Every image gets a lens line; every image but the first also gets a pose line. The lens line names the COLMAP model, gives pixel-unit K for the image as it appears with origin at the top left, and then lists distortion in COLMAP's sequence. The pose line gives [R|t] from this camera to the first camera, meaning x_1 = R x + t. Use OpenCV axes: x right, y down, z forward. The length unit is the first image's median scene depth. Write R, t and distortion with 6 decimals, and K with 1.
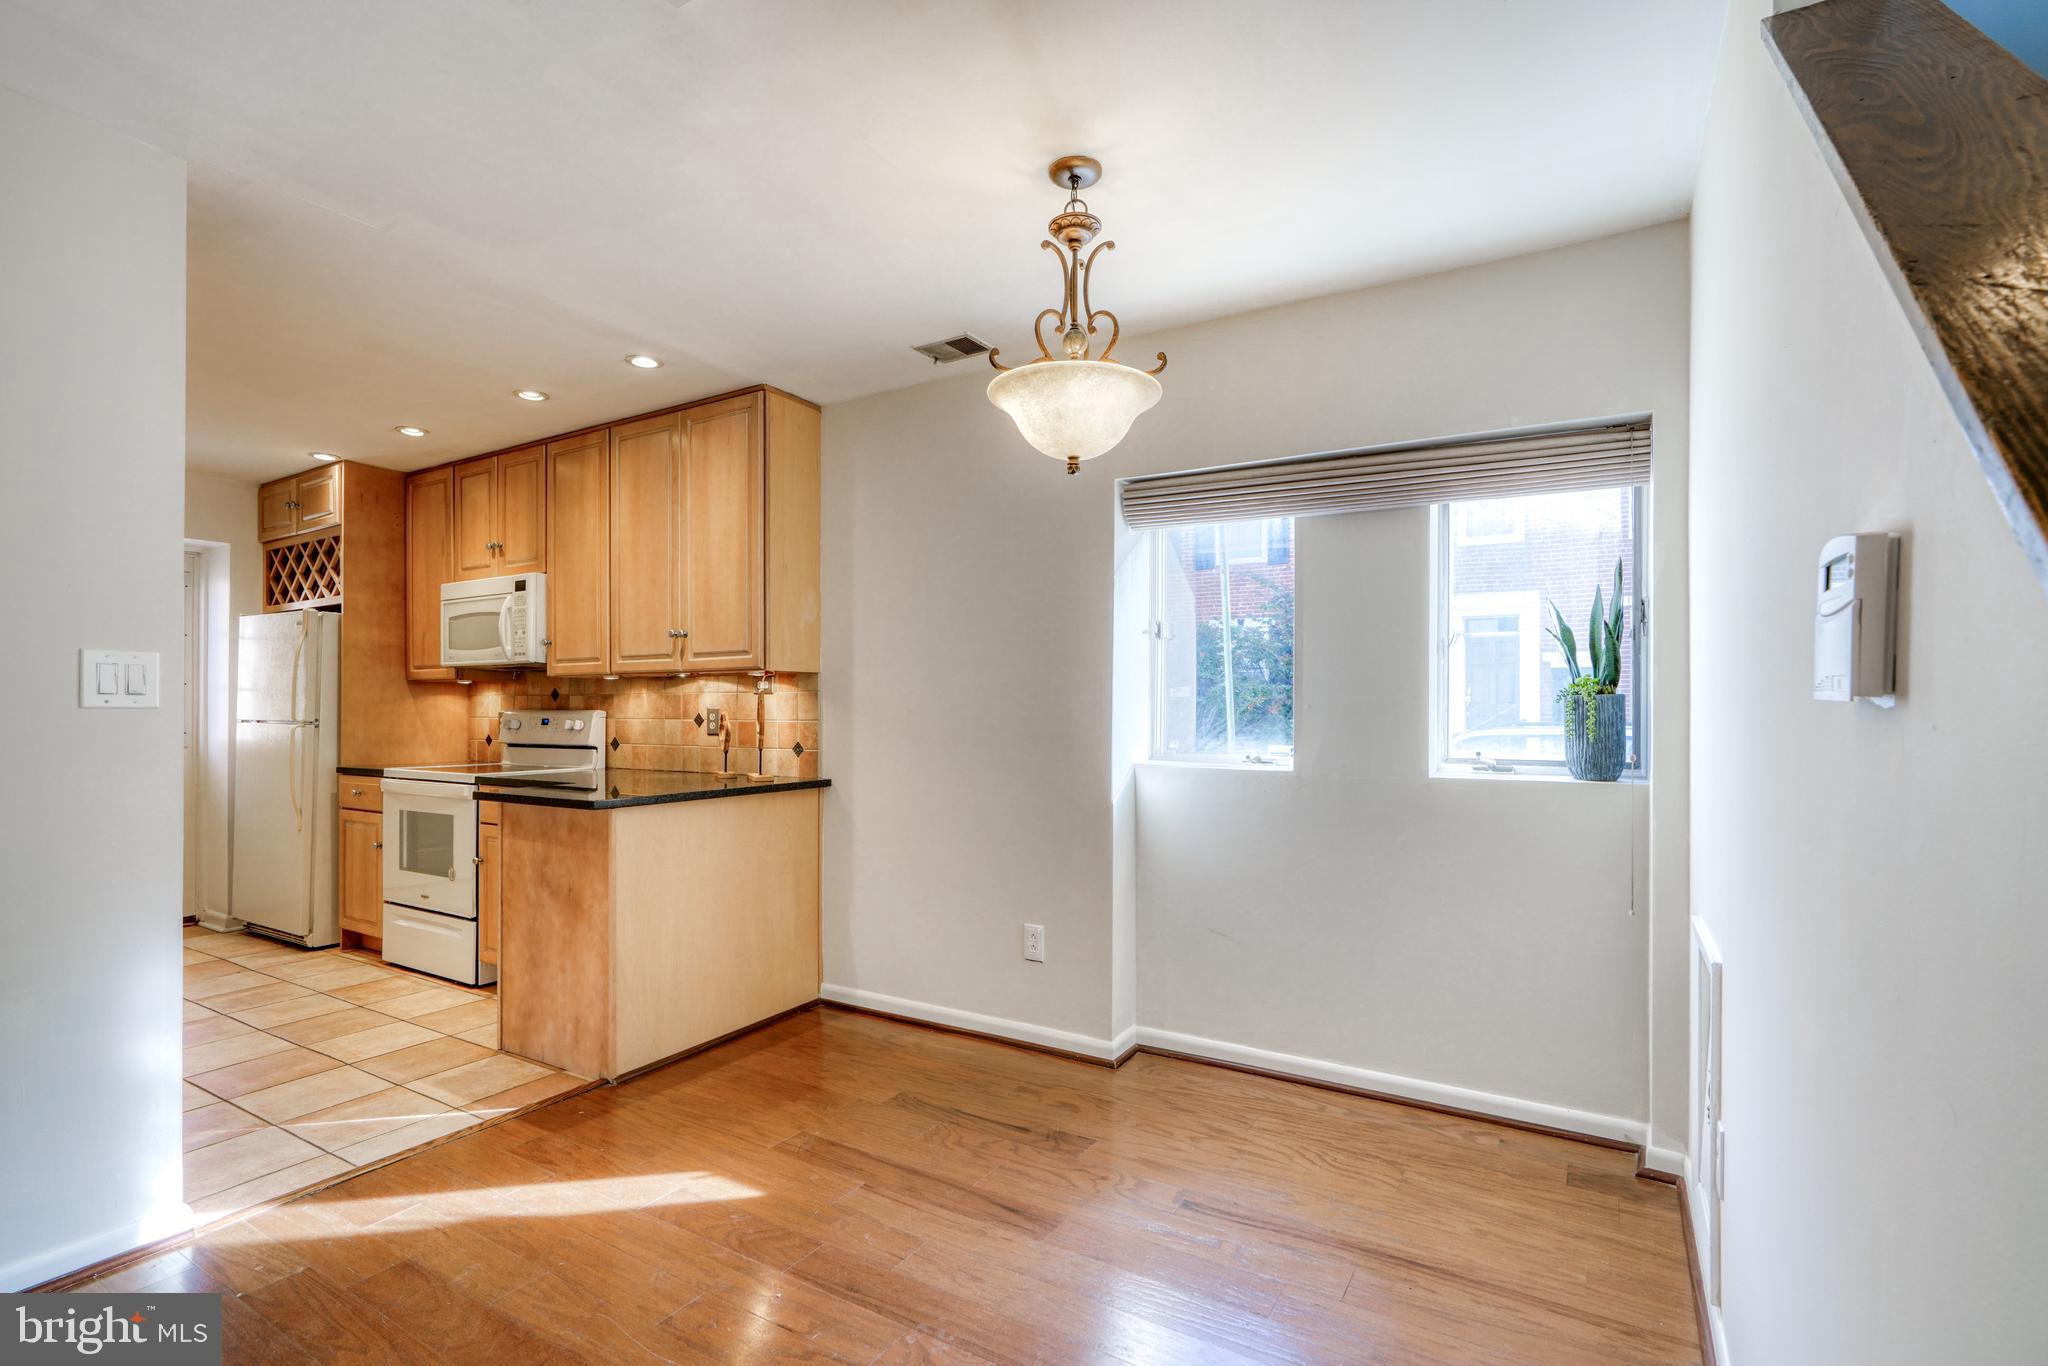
lens RADIAL K [[947.0, 0, 1025.4], [0, 947.0, 702.0], [0, 0, 1]] dist [-0.008662, 0.002423]
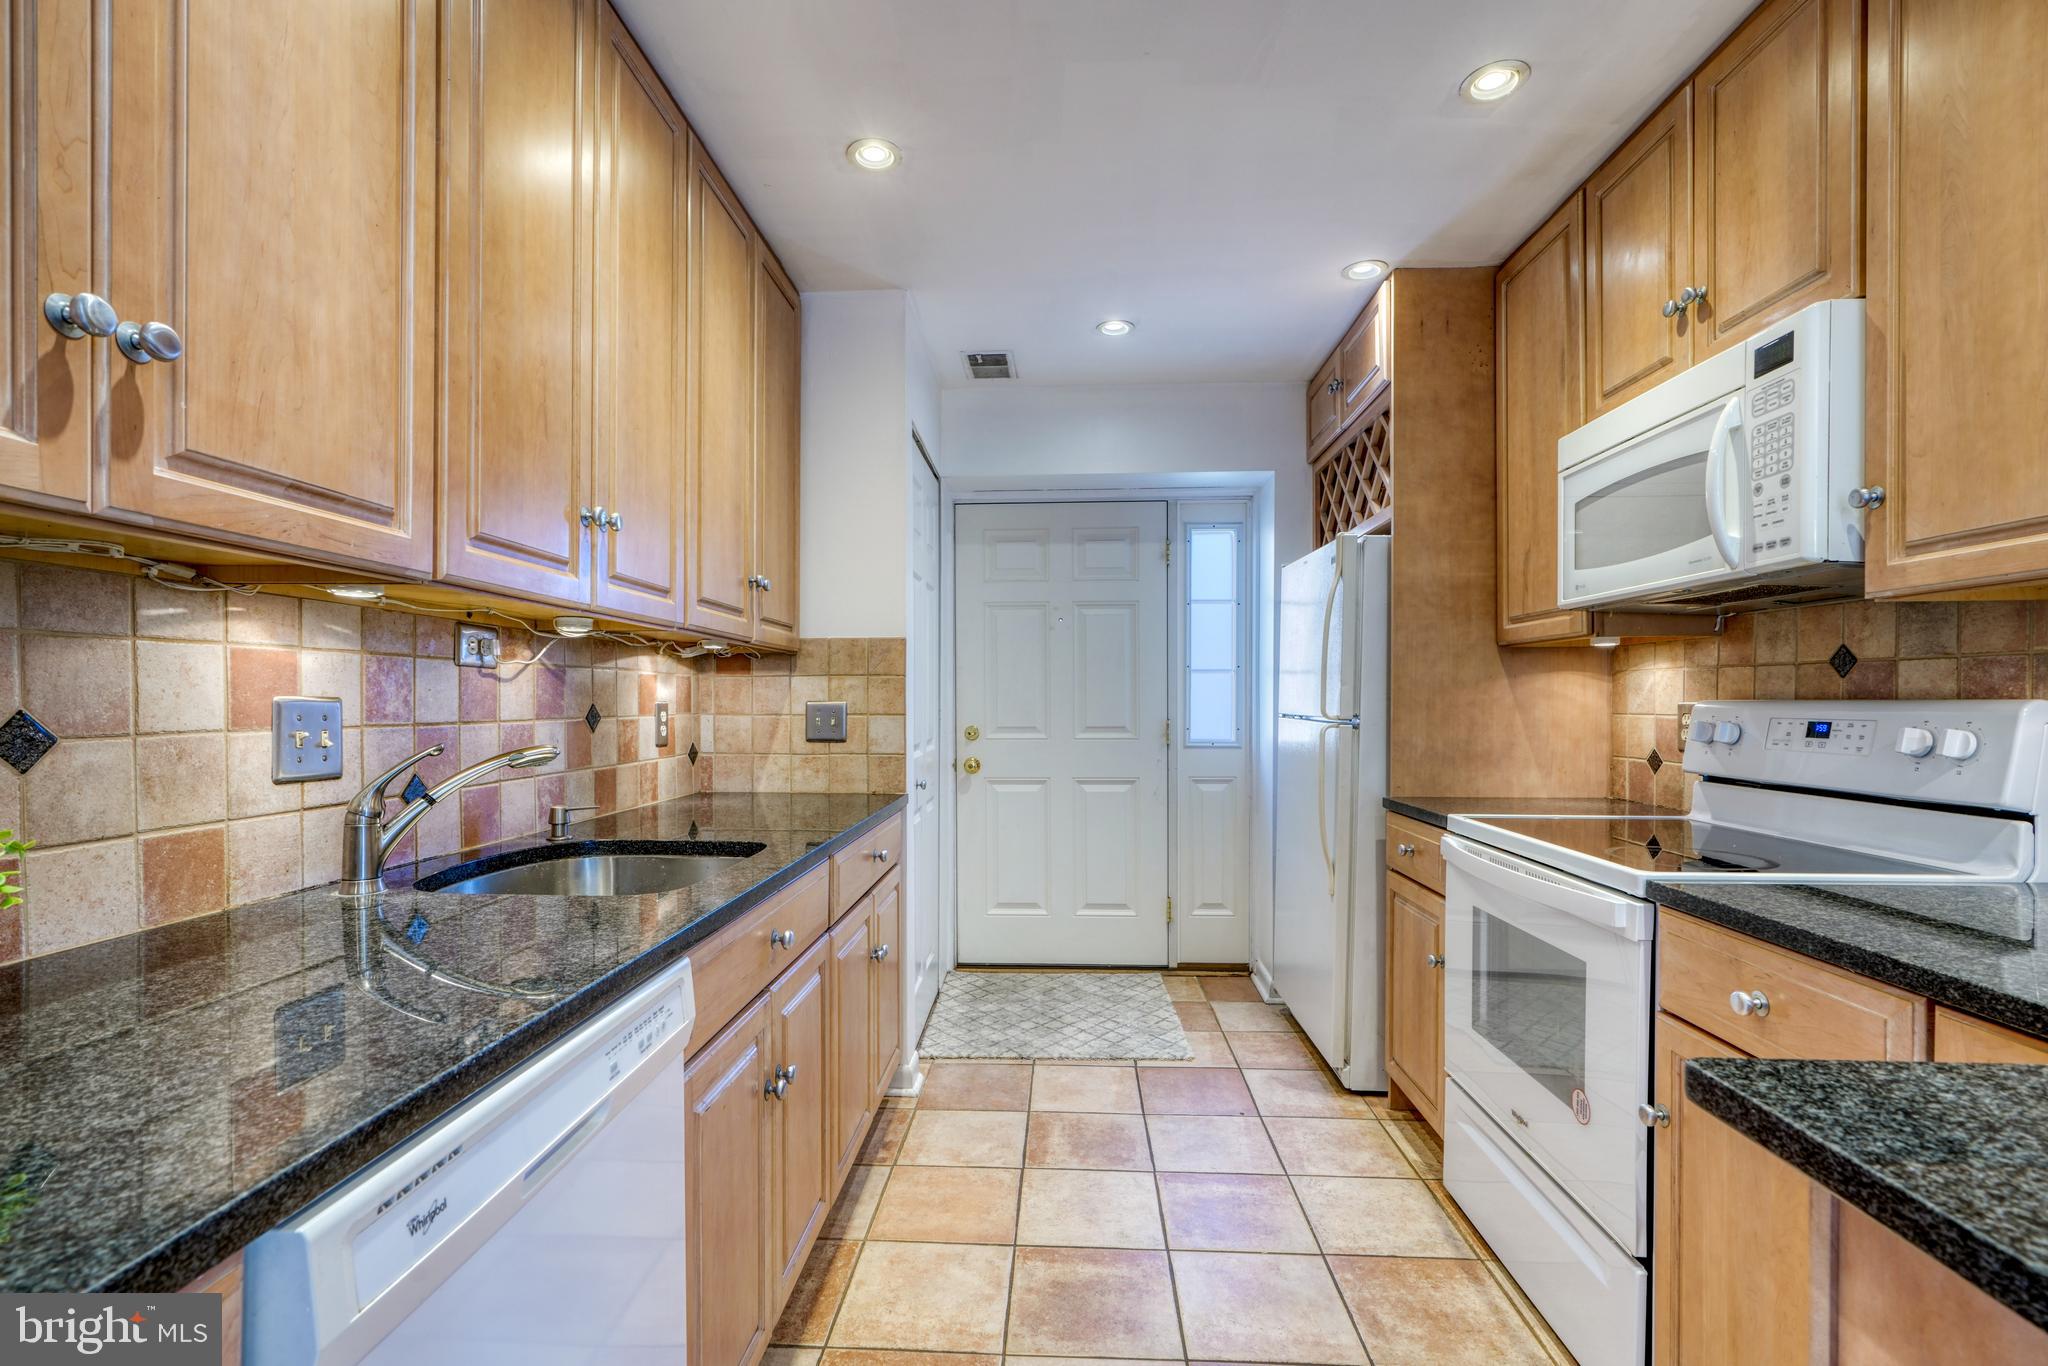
lens RADIAL K [[947.0, 0, 1007.2], [0, 947.0, 712.6], [0, 0, 1]] dist [-0.008662, 0.002423]
pose [[0.467794, 0.011449, -0.883763, -0.367356], [0.007363, 0.999831, 0.016850, 0.005499], [0.883807, -0.014390, 0.467630, 0.594997]]
